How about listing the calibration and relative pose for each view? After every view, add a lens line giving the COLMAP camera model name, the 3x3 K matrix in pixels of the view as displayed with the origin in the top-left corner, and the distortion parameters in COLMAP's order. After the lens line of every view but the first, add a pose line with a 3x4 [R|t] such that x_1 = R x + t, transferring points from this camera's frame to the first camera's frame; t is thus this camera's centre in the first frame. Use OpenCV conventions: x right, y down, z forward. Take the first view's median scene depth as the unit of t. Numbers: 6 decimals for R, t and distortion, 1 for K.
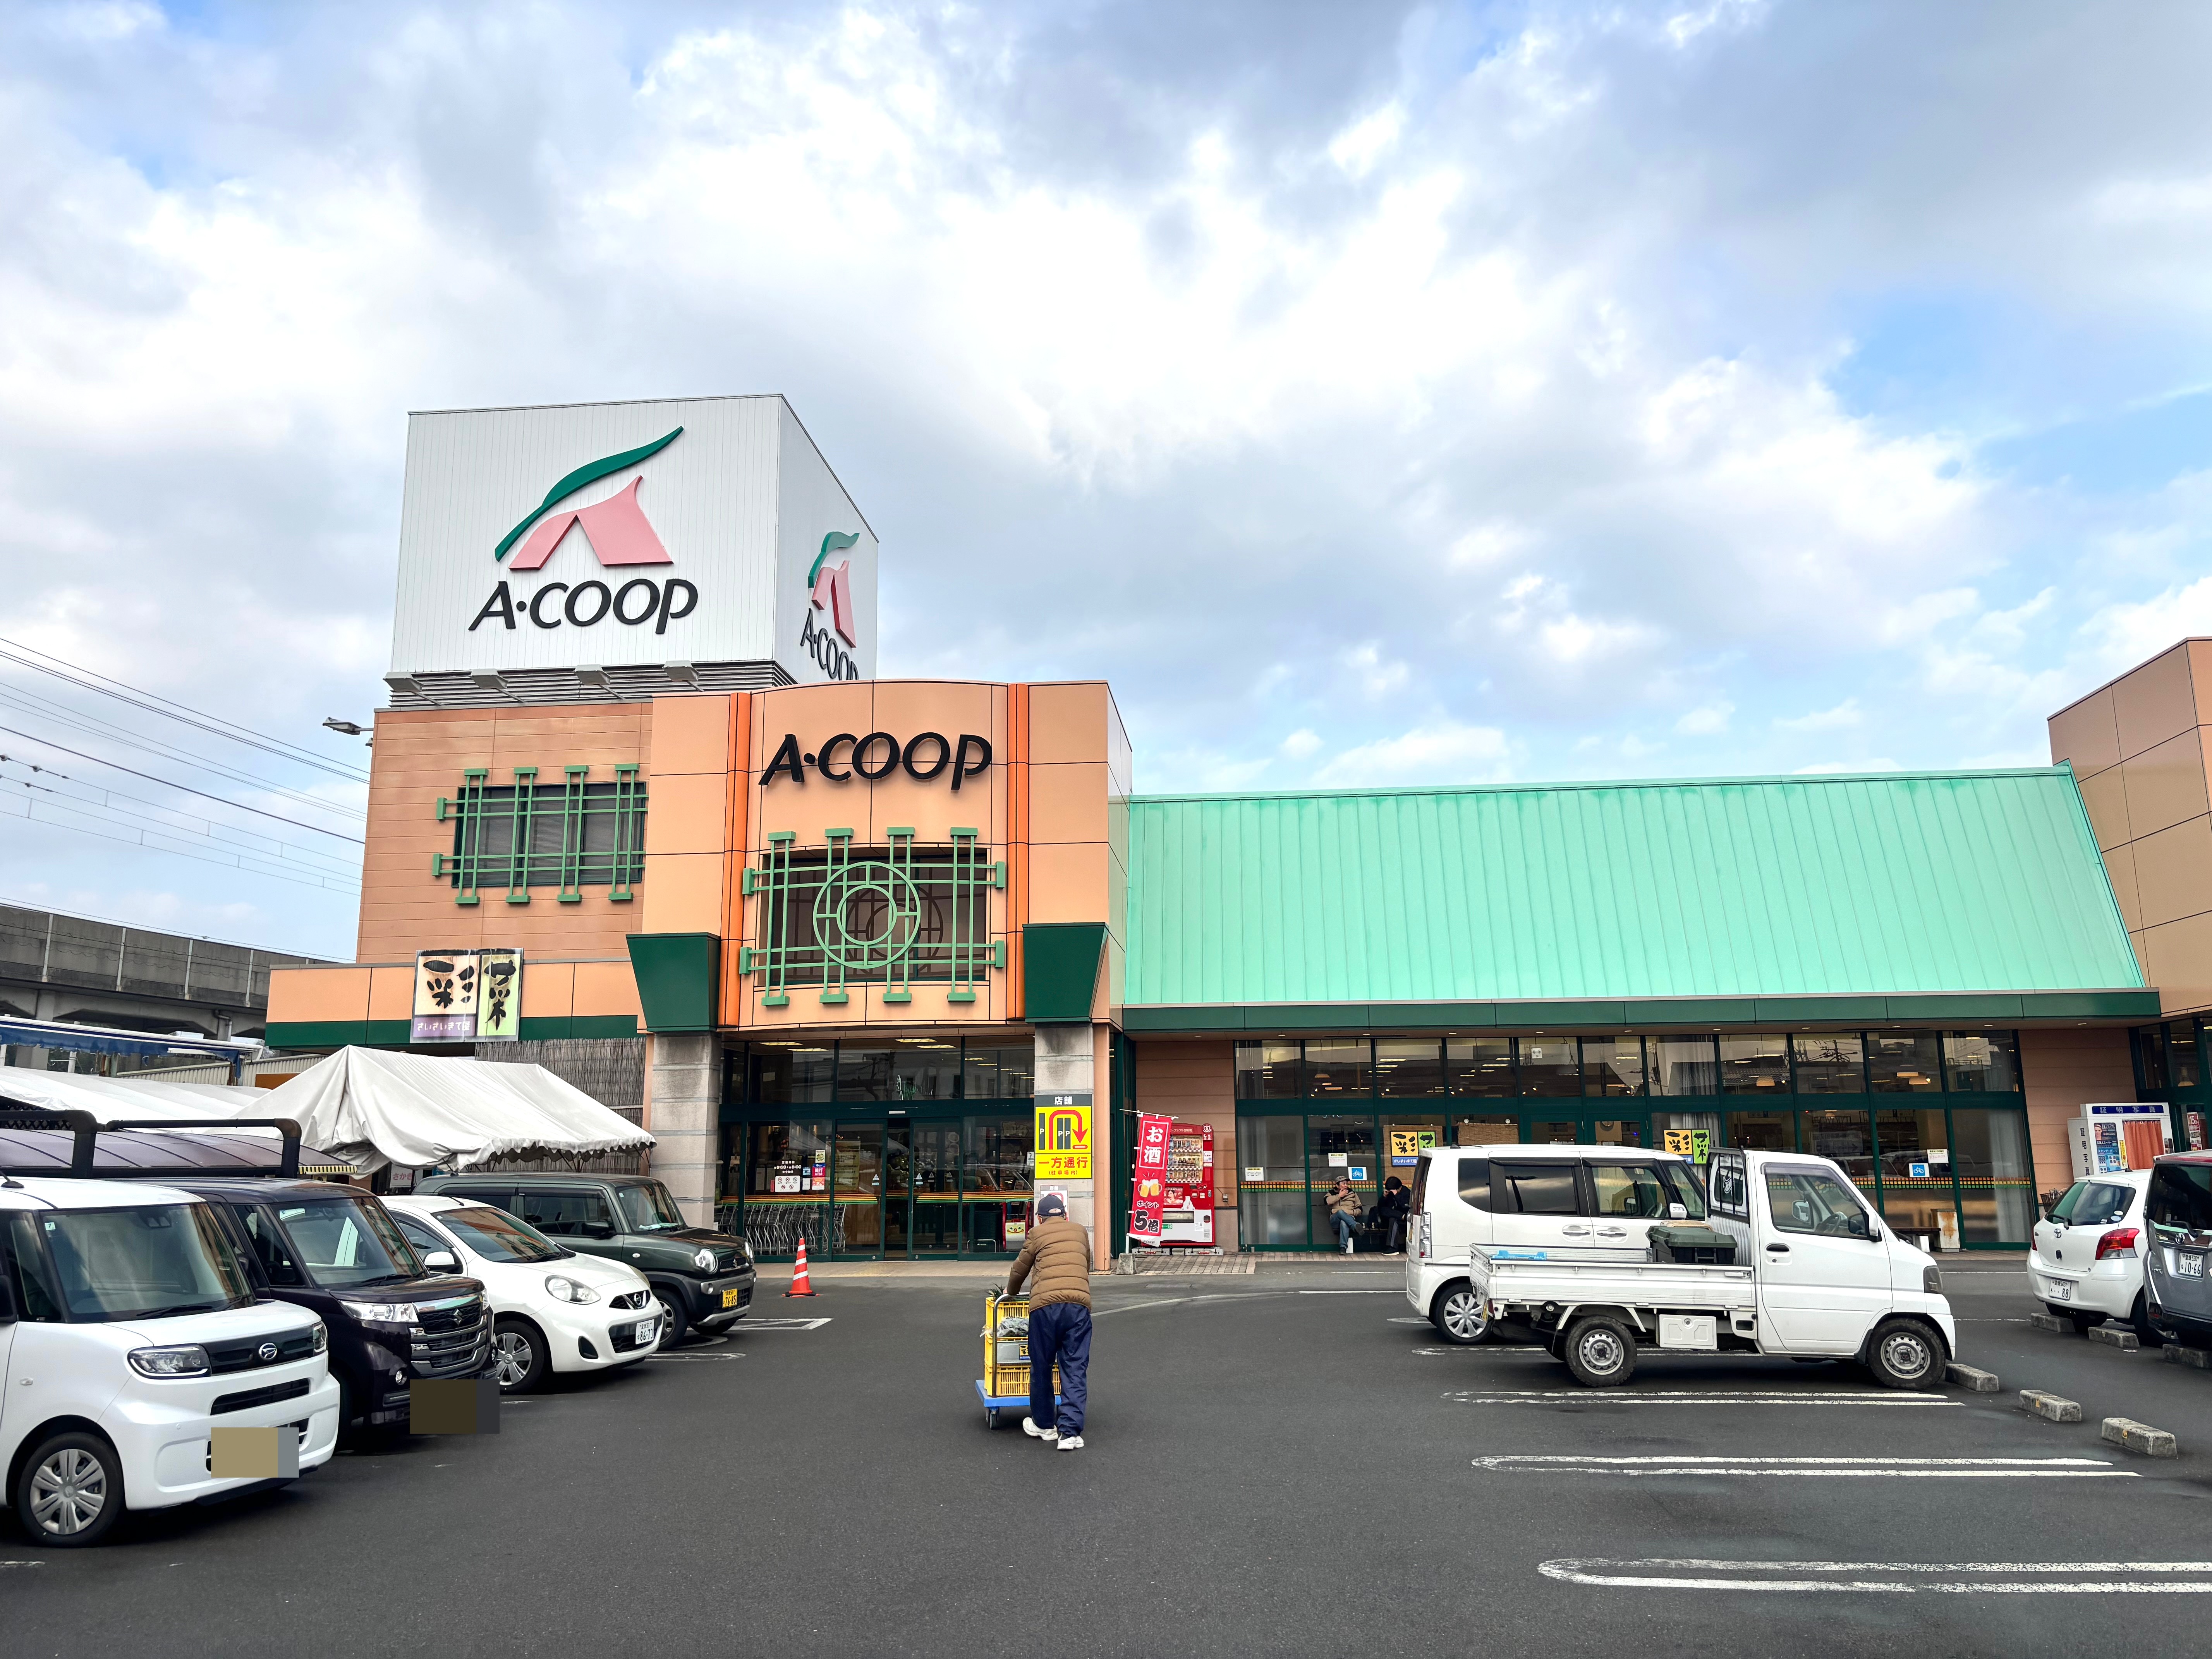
lens RADIAL K [[1658.5, 0, 1106.0], [0, 1658.5, 829.5], [0, 0, 1]] dist [0.079342, -0.102257]
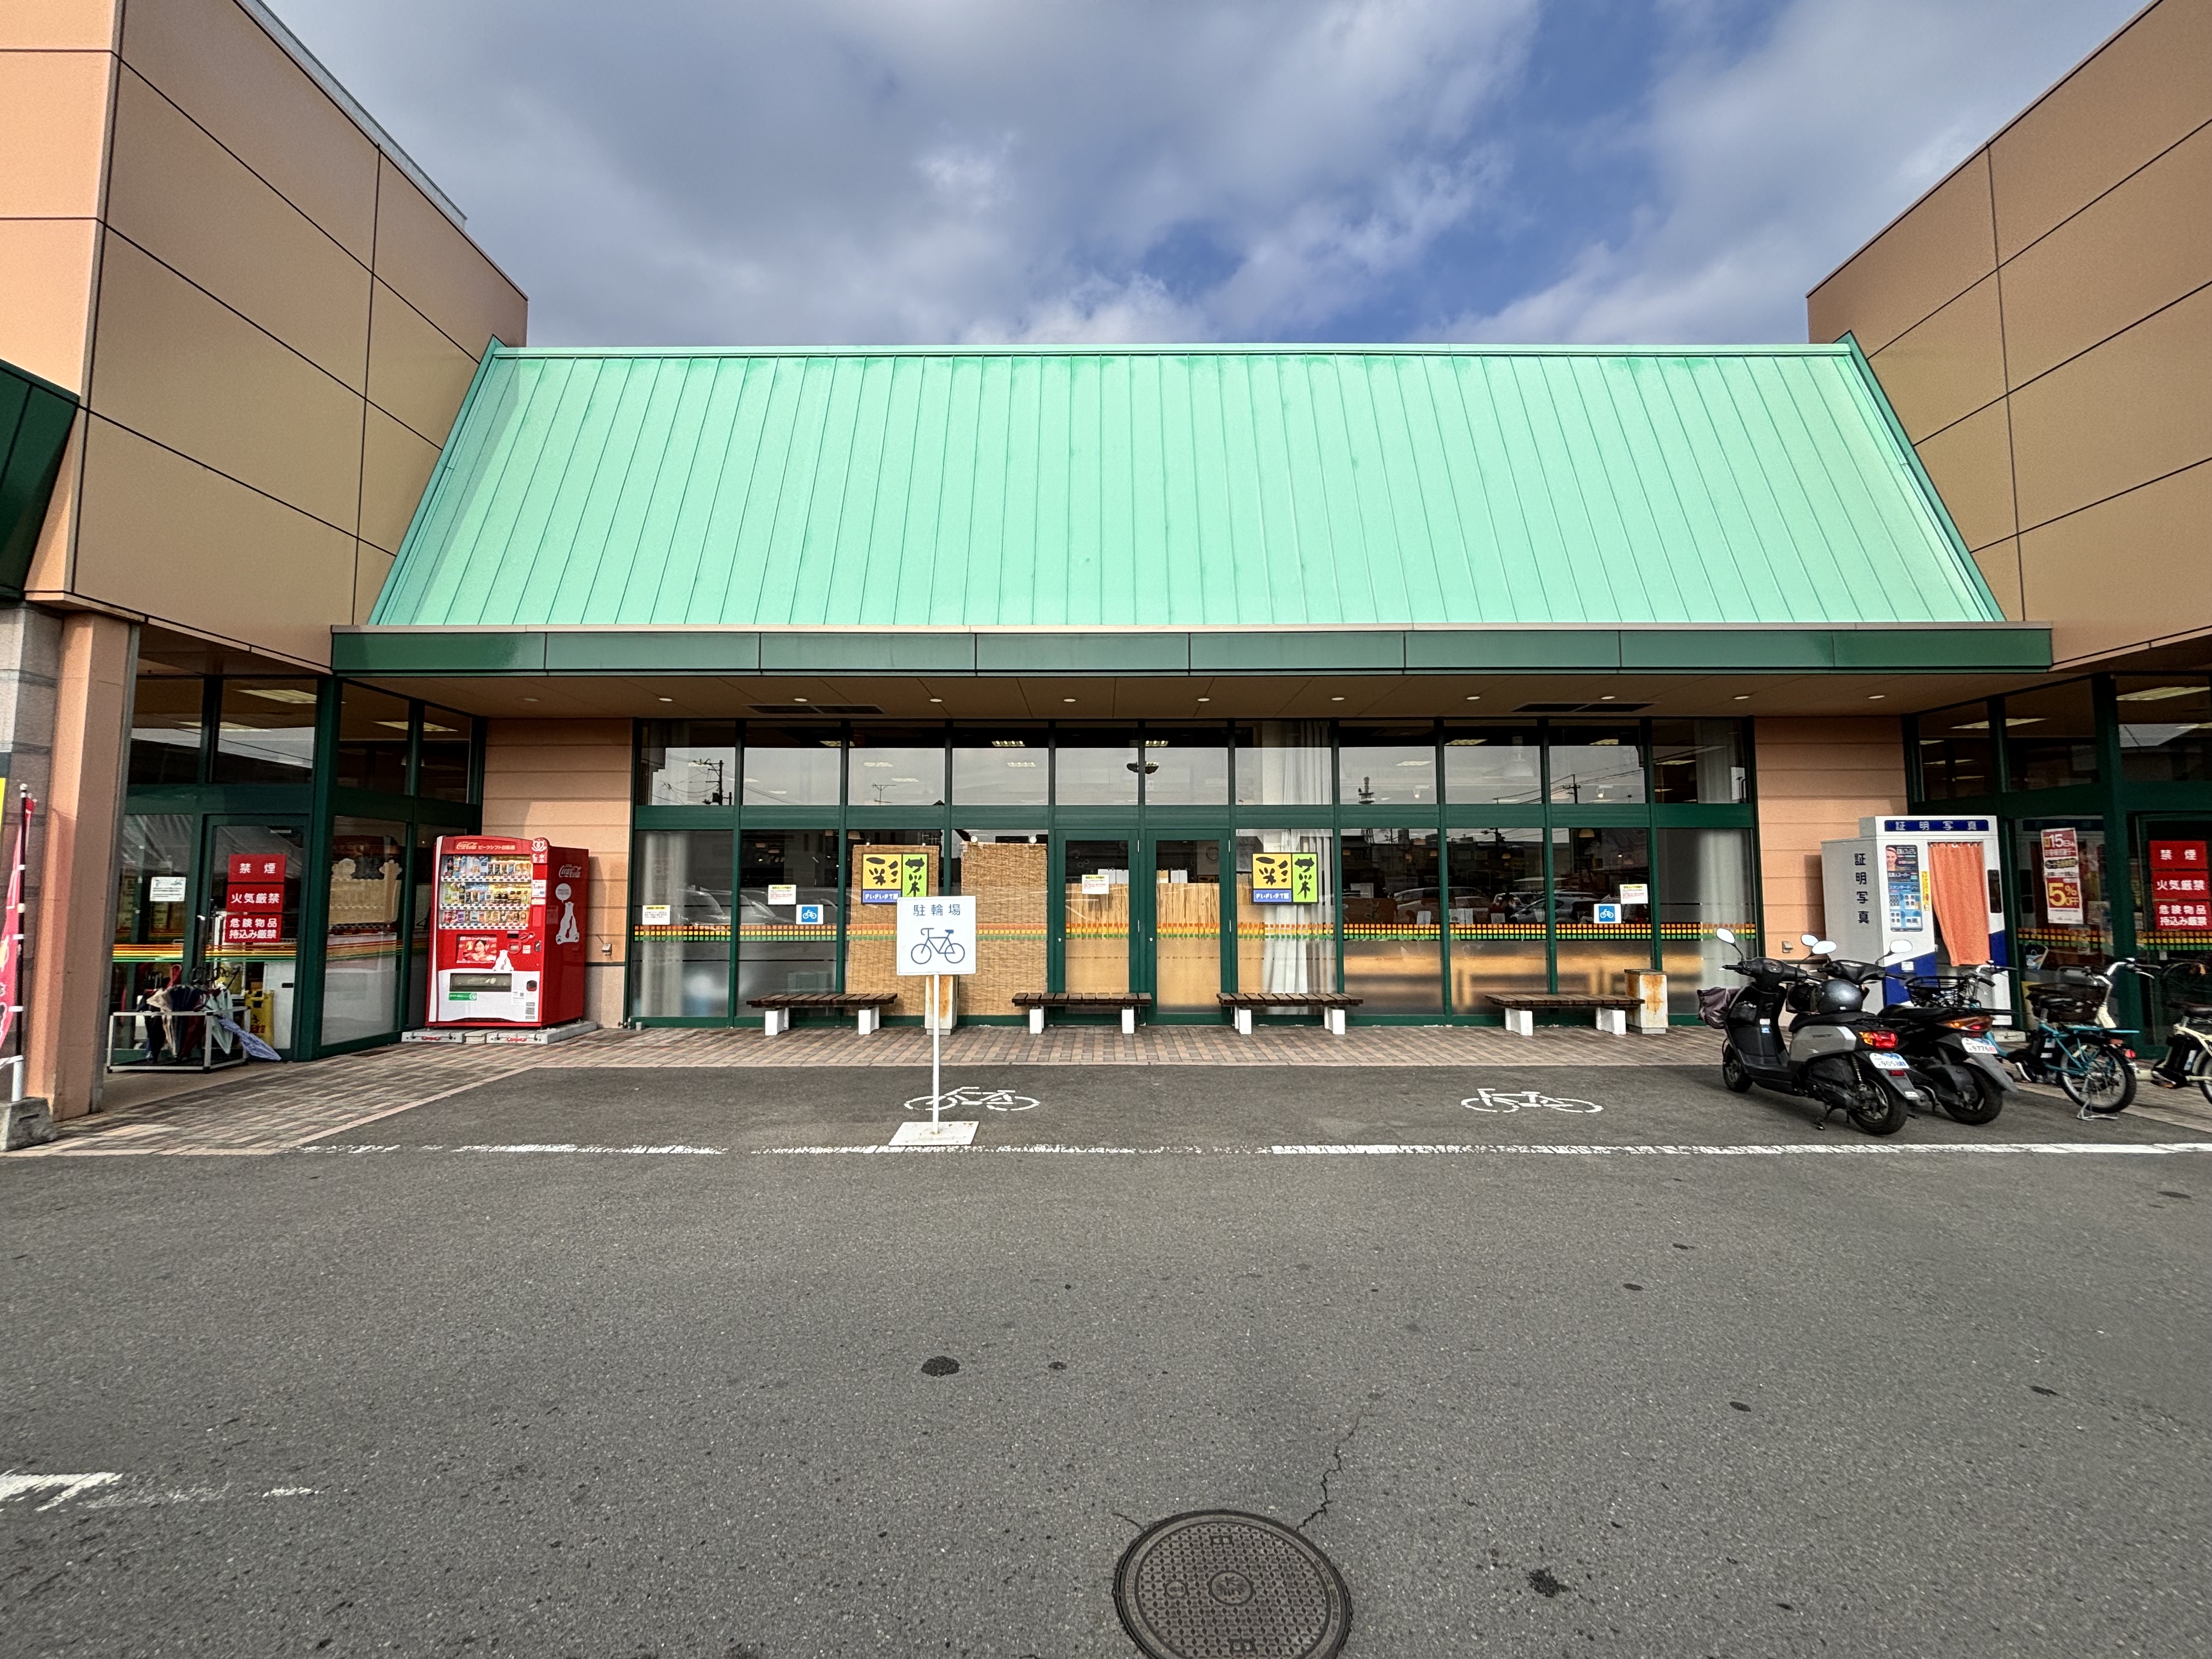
lens RADIAL K [[900.4, 0, 1096.7], [0, 900.4, 820.9], [0, 0, 1]] dist [-0.001119, 0.000467]
pose [[0.996748, 0.016300, 0.078922, 0.250151], [-0.025135, 0.993359, 0.112274, 0.131671], [-0.076568, -0.113892, 0.990538, 0.669596]]
